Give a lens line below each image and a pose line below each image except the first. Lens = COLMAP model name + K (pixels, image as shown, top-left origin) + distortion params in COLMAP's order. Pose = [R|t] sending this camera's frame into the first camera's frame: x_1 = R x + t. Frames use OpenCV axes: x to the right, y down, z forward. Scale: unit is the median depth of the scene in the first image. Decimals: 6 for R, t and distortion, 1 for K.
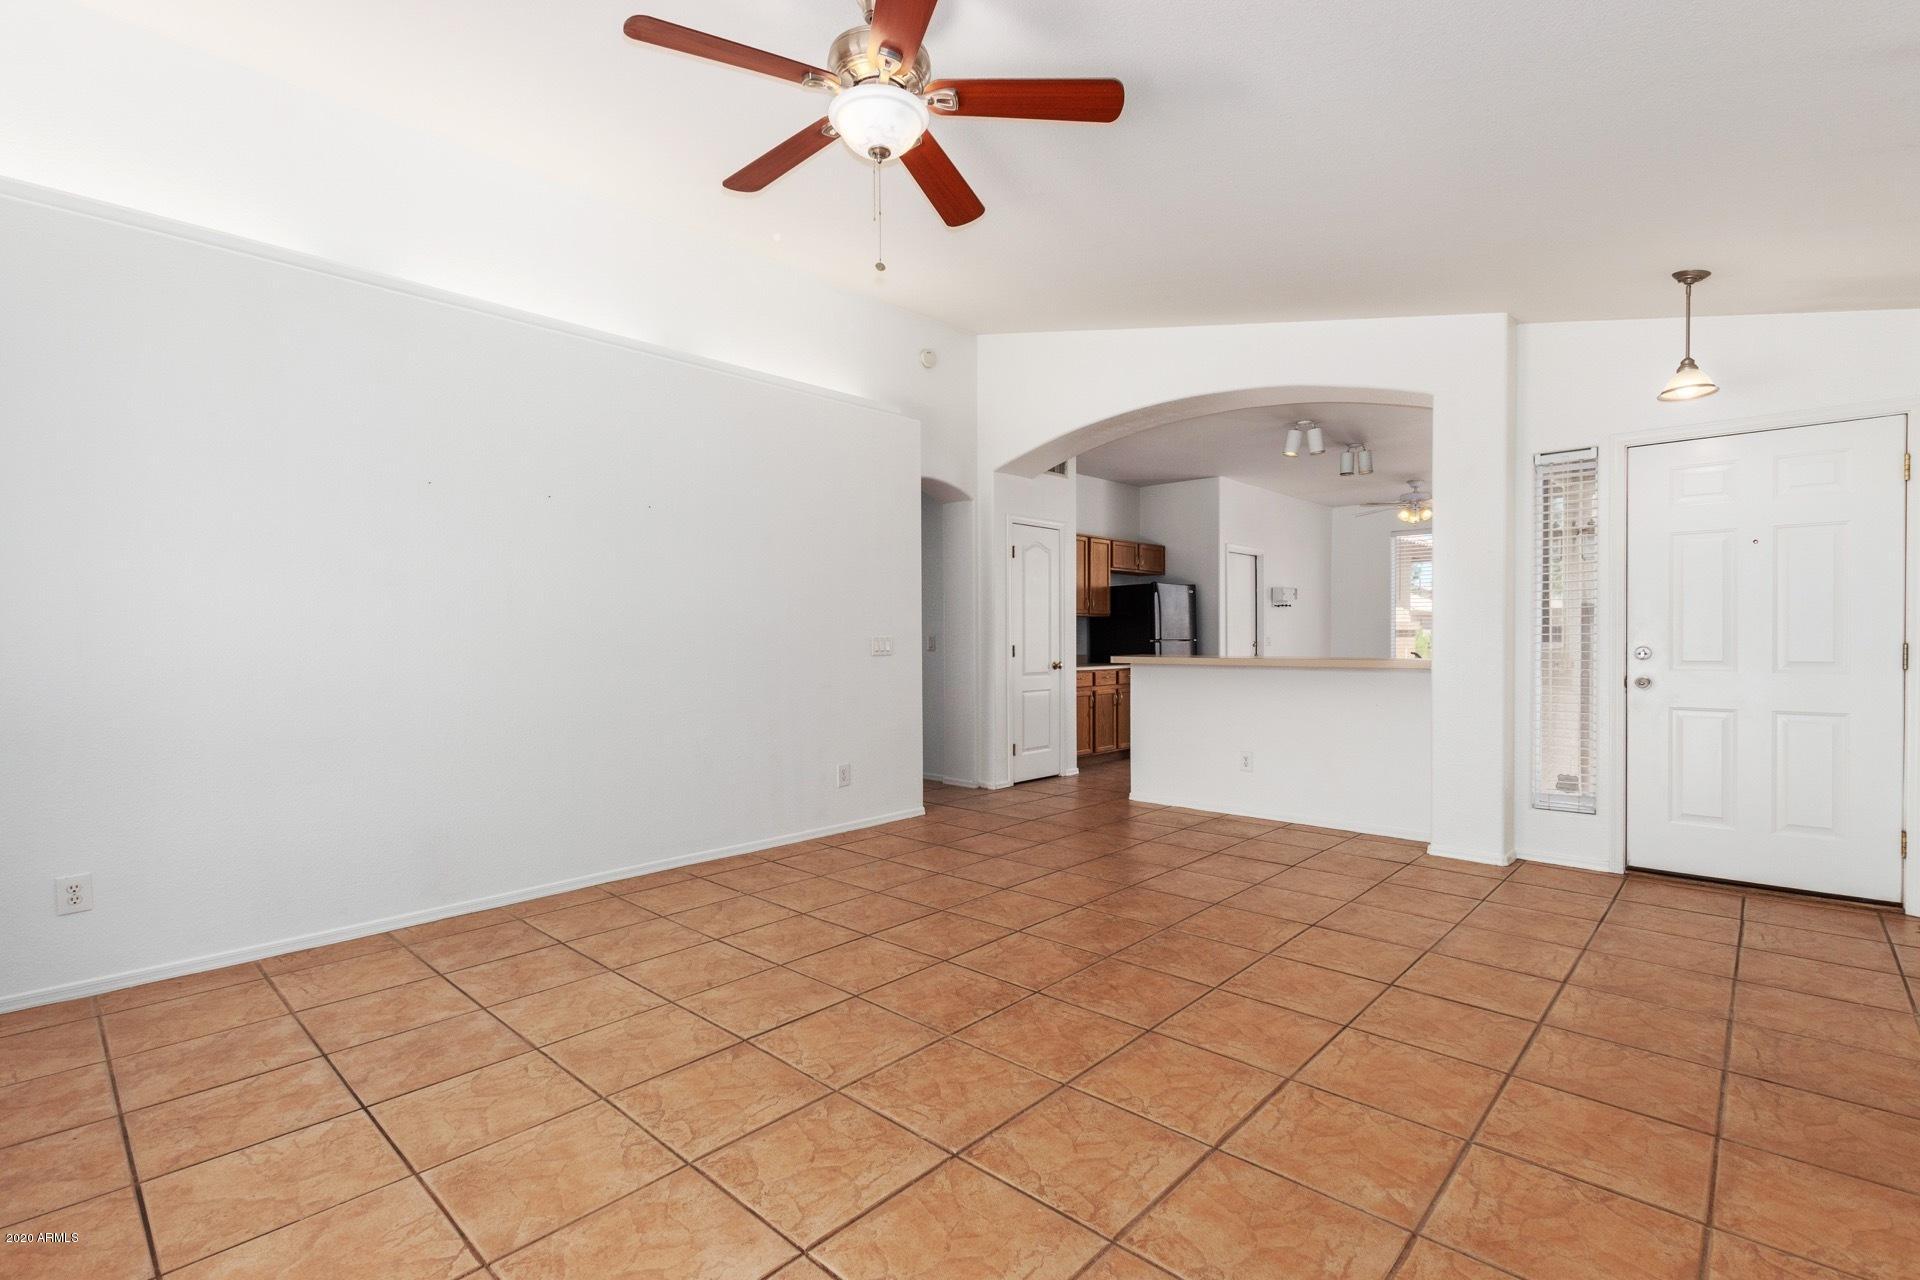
lens RADIAL K [[876.7, 0, 964.4], [0, 876.7, 649.2], [0, 0, 1]] dist [0.001925, -0.000817]
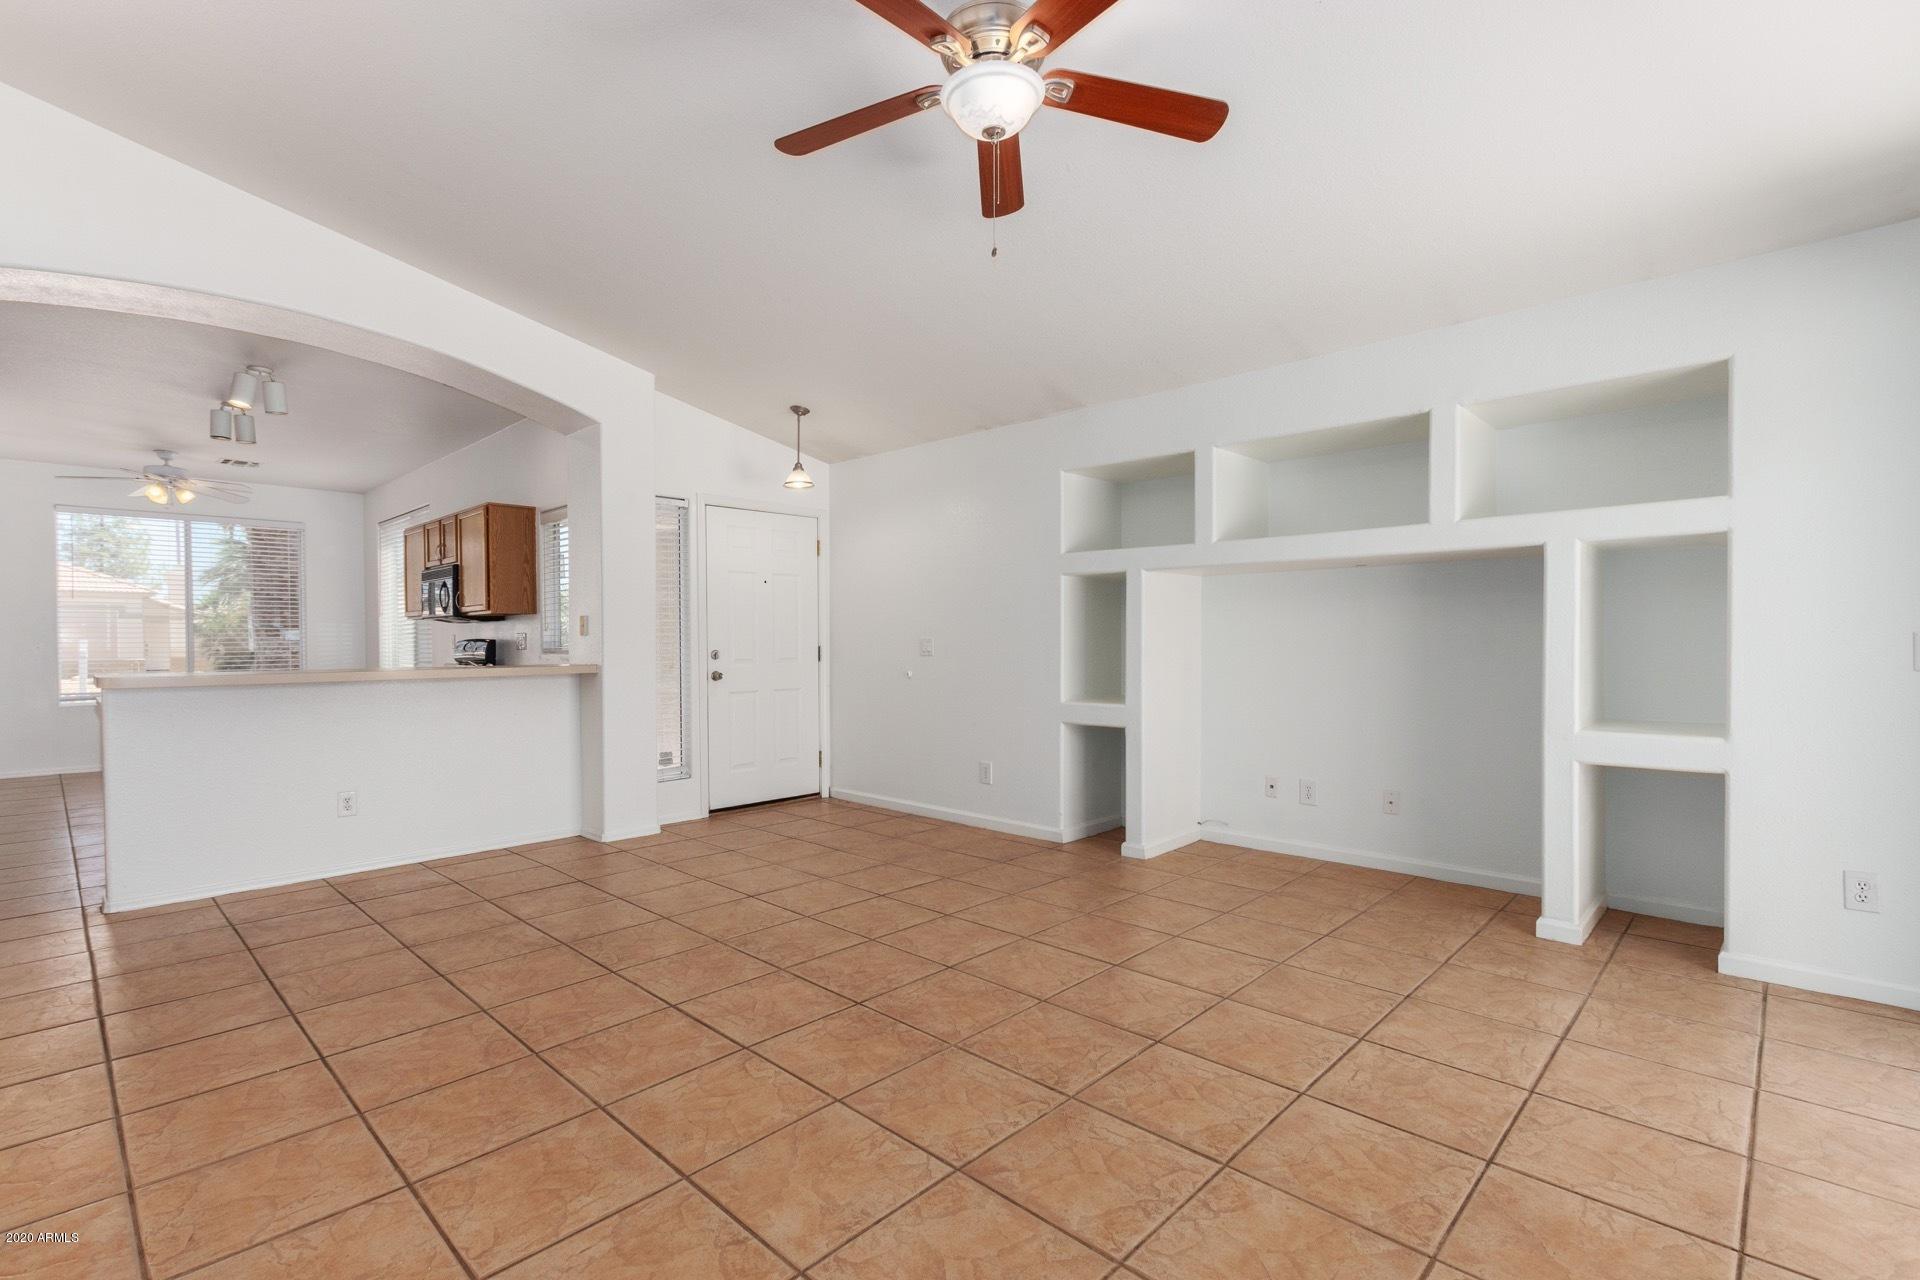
lens RADIAL K [[876.7, 0, 959.1], [0, 876.7, 643.3], [0, 0, 1]] dist [0.001925, -0.000817]
pose [[0.014403, 0.000810, 0.999896, -0.765329], [0.019908, 0.999801, -0.001097, -0.005292], [-0.999698, 0.019922, 0.014384, 0.743912]]
